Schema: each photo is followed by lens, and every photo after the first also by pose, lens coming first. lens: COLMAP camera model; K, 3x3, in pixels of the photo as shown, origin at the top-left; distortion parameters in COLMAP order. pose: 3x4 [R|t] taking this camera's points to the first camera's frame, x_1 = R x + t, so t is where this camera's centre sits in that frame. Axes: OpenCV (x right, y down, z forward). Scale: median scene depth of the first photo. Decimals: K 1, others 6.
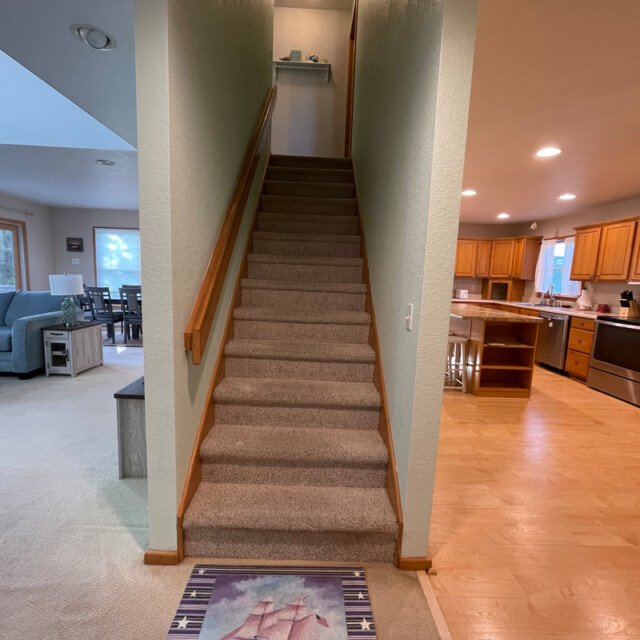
lens RADIAL K [[343.6, 0, 316.9], [0, 343.6, 321.8], [0, 0, 1]] dist [-0.003411, 0.000093]
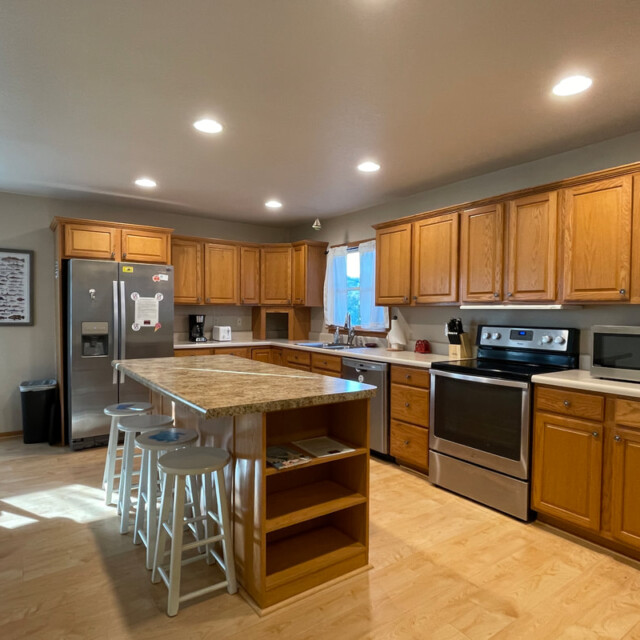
lens RADIAL K [[436.4, 0, 320.0], [0, 436.4, 320.0], [0, 0, 1]] dist [-0.002267, -0.000525]
pose [[0.824863, -0.039585, 0.563946, 0.188599], [0.097050, 0.992652, -0.072275, -0.045101], [-0.556941, 0.114348, 0.822643, 0.386836]]
